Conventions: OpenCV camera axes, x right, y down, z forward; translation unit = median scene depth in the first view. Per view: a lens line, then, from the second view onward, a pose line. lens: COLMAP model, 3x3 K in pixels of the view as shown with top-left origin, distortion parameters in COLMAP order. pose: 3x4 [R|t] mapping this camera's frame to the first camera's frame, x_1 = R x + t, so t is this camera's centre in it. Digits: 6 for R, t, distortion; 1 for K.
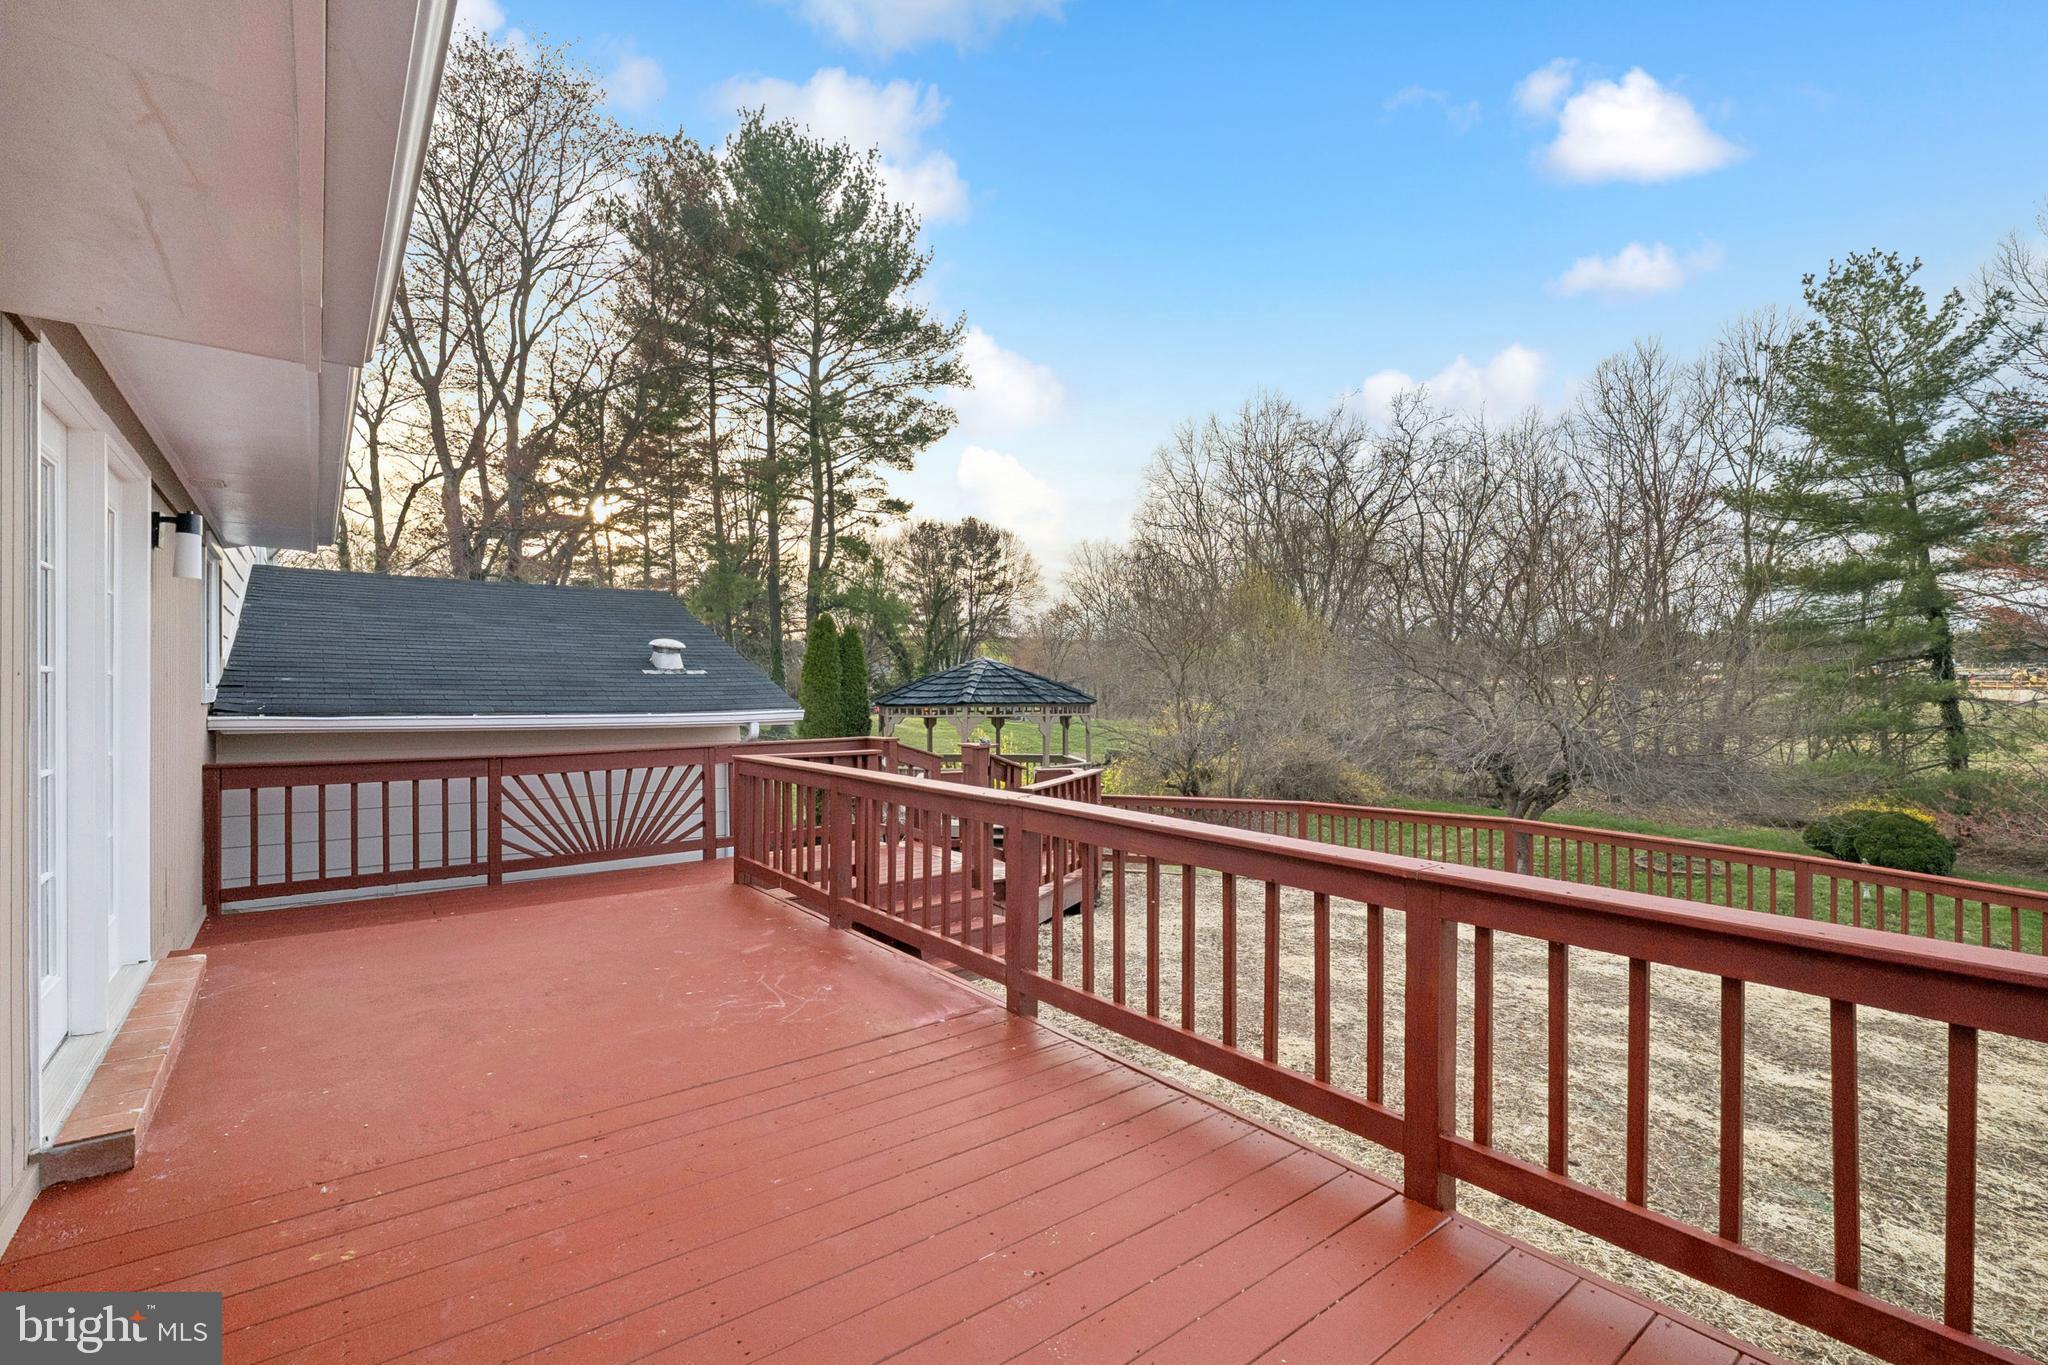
lens RADIAL K [[916.5, 0, 1032.3], [0, 916.5, 688.0], [0, 0, 1]] dist [-0.010746, 0.001841]
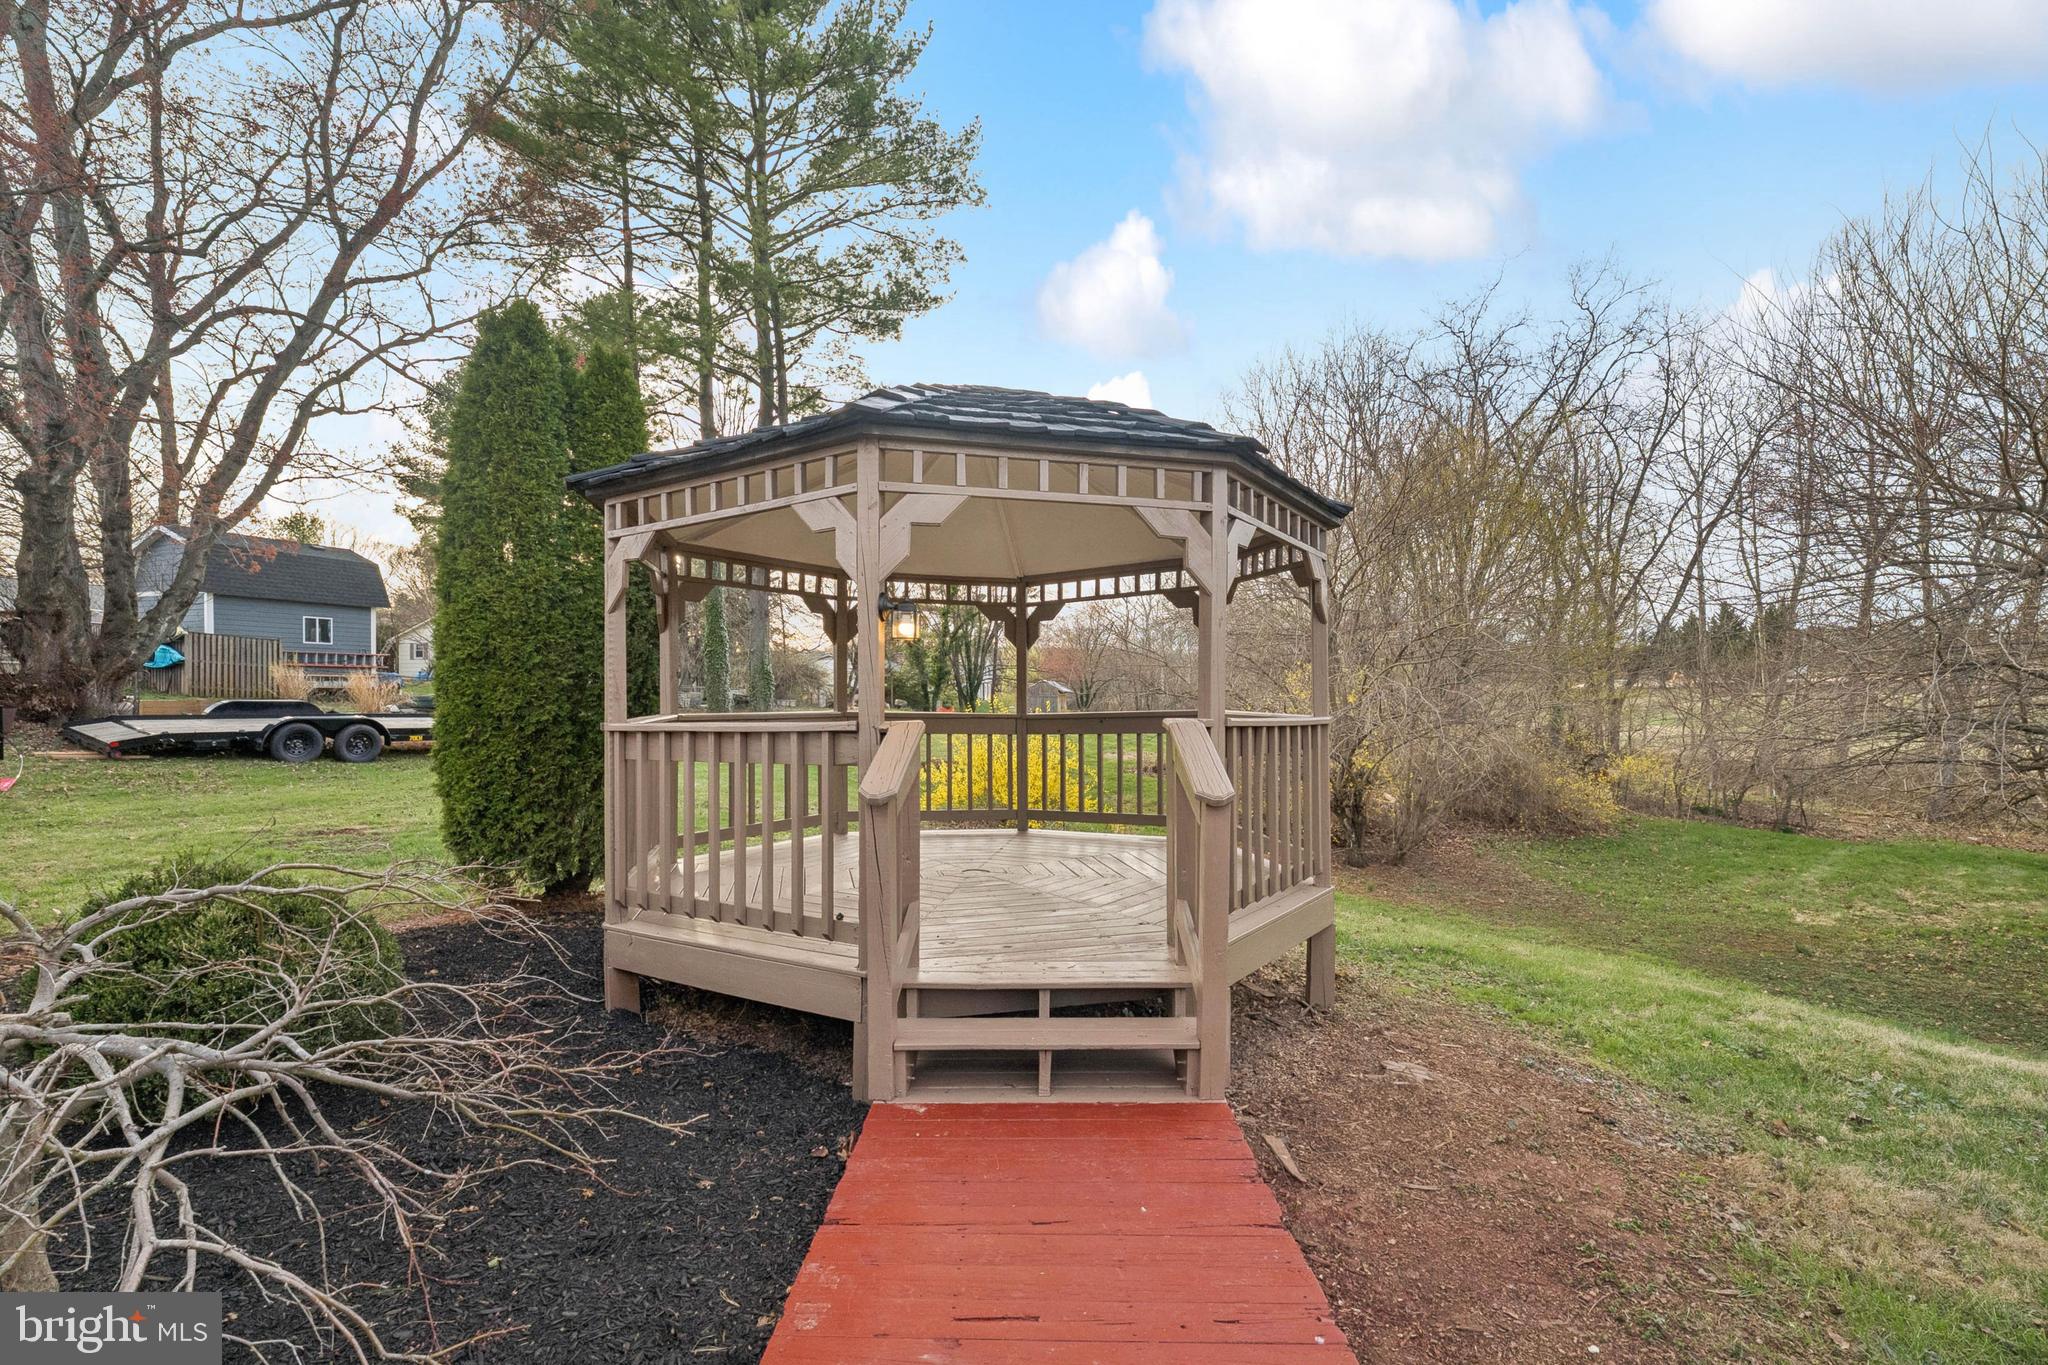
lens RADIAL K [[916.5, 0, 1030.7], [0, 916.5, 700.3], [0, 0, 1]] dist [-0.010746, 0.001841]
pose [[0.999407, -0.001468, -0.034403, -0.010544], [0.001461, 0.999999, -0.000226, 0.033153], [0.034403, 0.000176, 0.999408, 0.306101]]
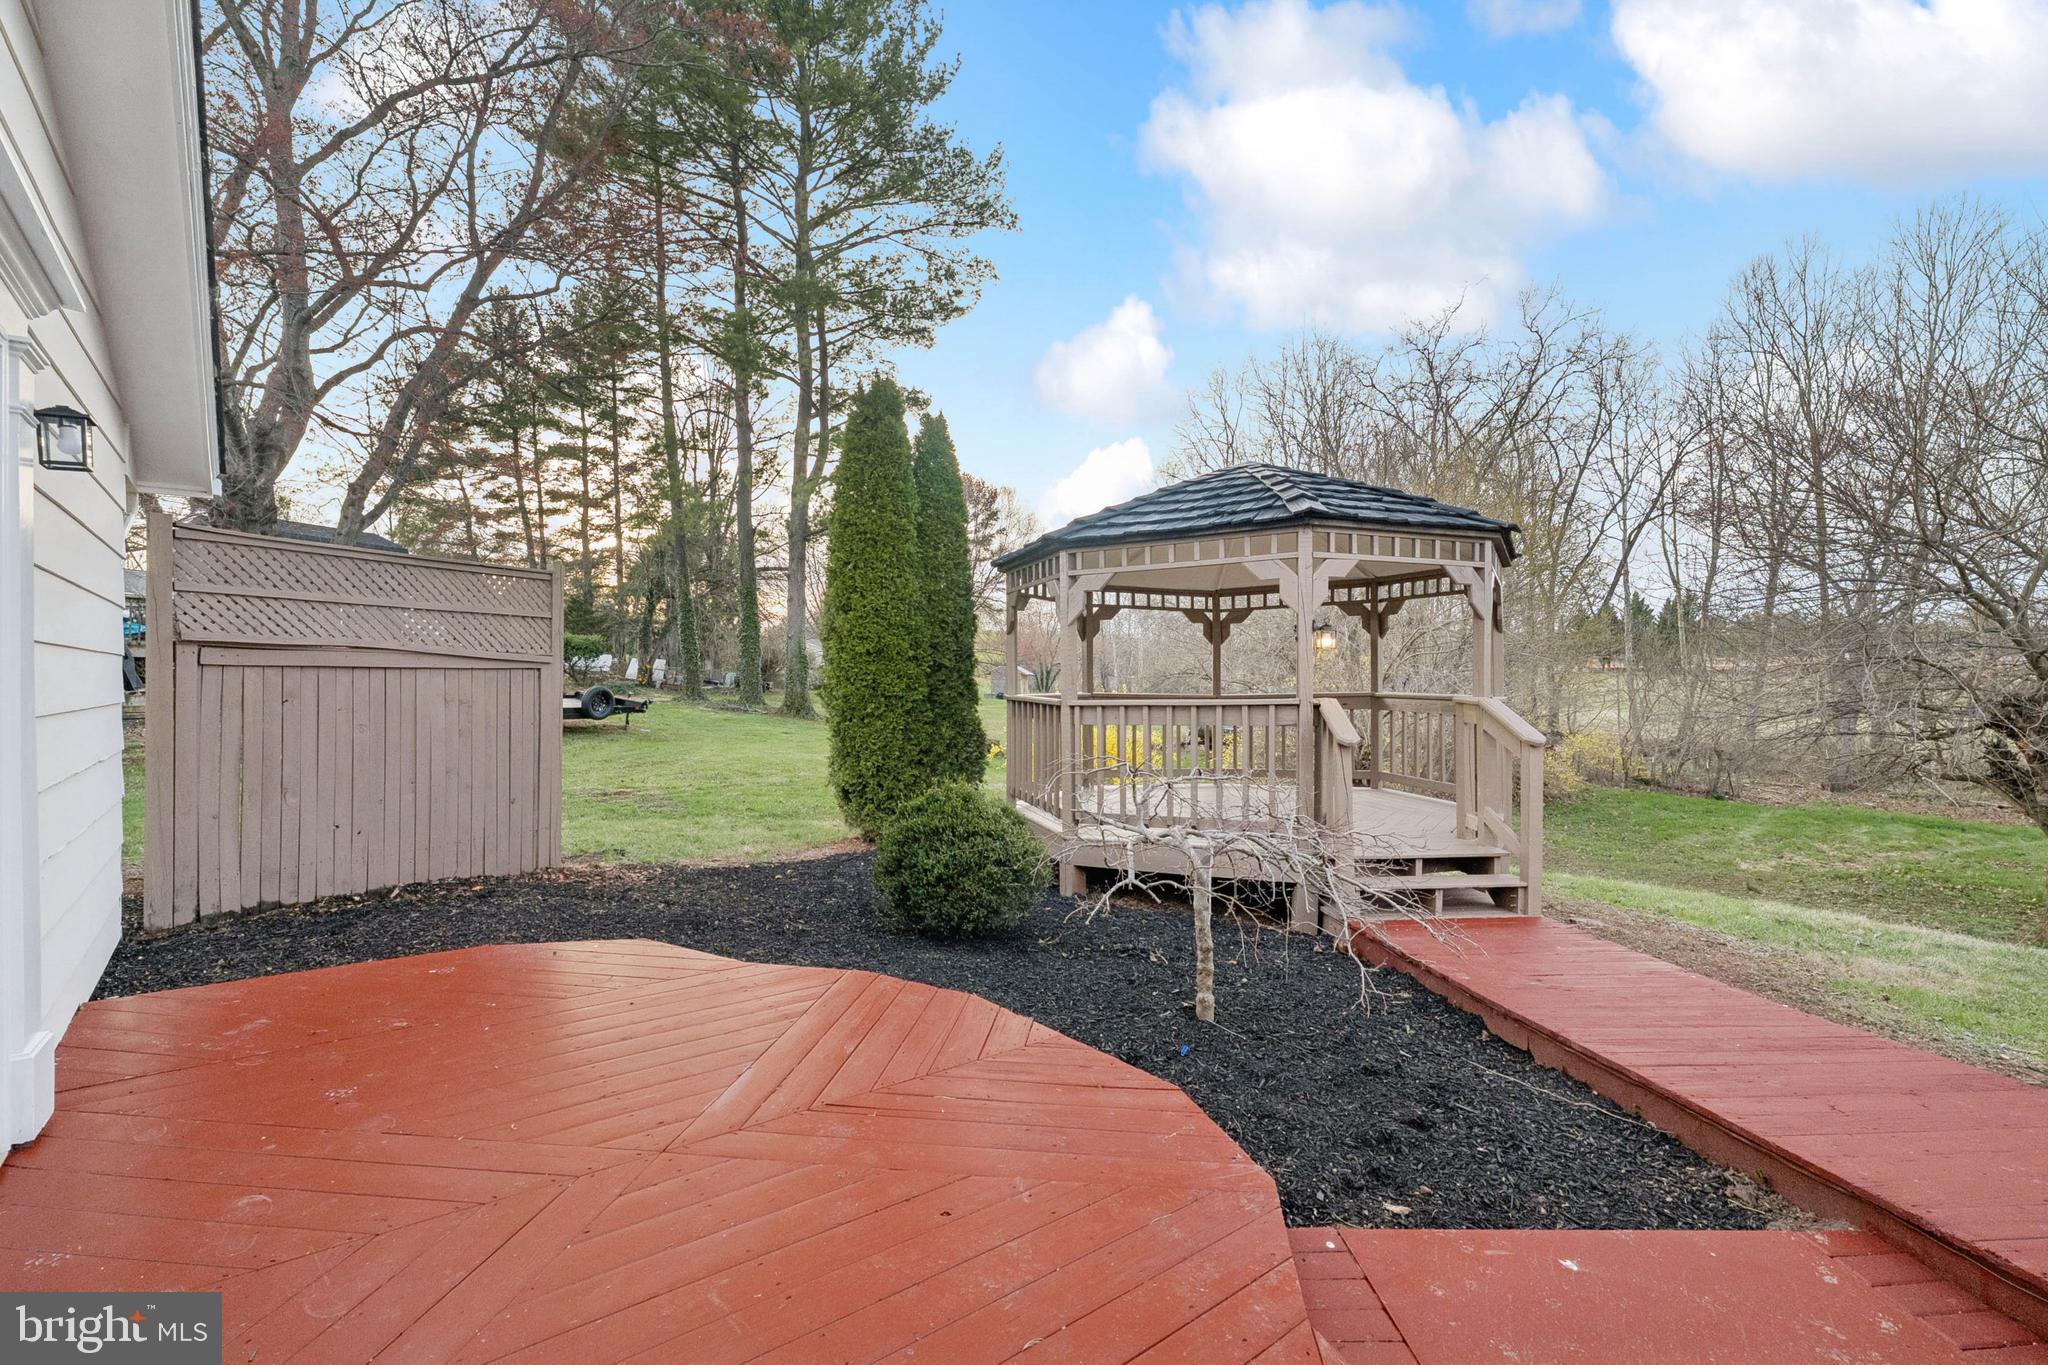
lens RADIAL K [[916.5, 0, 1026.7], [0, 916.5, 678.5], [0, 0, 1]] dist [-0.010746, 0.001841]
pose [[0.999421, 0.000893, 0.034021, -0.078304], [-0.000696, 0.999983, -0.005795, 0.032925], [-0.034025, 0.005768, 0.999404, 0.251021]]
